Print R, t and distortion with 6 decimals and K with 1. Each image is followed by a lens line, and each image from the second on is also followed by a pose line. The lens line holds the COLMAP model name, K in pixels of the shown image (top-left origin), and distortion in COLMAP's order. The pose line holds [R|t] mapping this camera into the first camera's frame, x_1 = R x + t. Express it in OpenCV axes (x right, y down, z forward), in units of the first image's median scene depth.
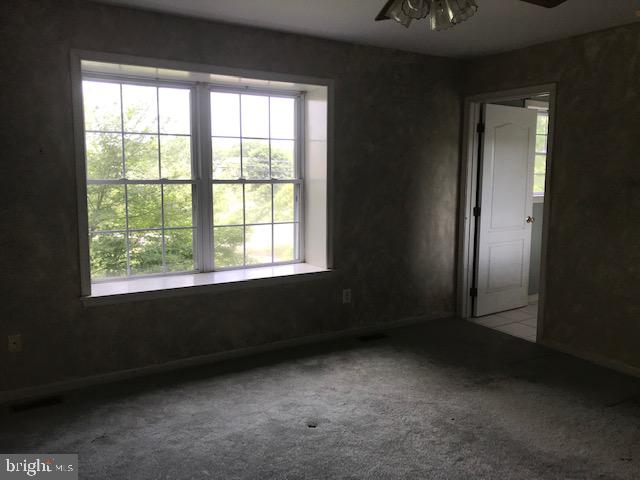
lens RADIAL K [[525.9, 0, 320.3], [0, 525.9, 236.3], [0, 0, 1]] dist [0.006476, -0.017947]
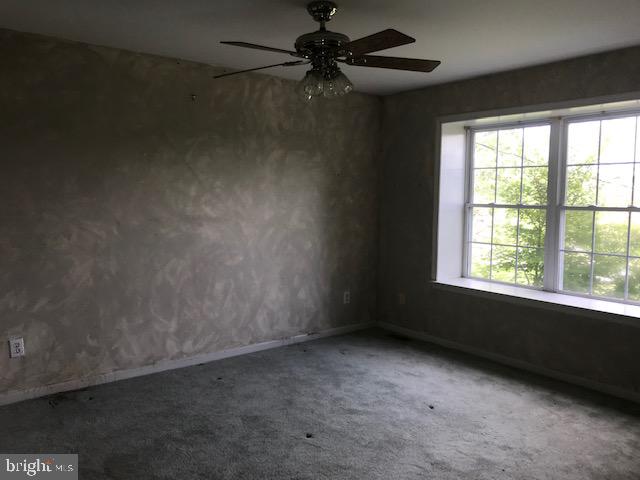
lens RADIAL K [[525.9, 0, 320.1], [0, 525.9, 241.6], [0, 0, 1]] dist [0.006476, -0.017947]
pose [[0.104872, 0.081438, -0.991146, 0.864618], [-0.135533, 0.988513, 0.066882, -0.044595], [0.985207, 0.127318, 0.114705, 0.439847]]
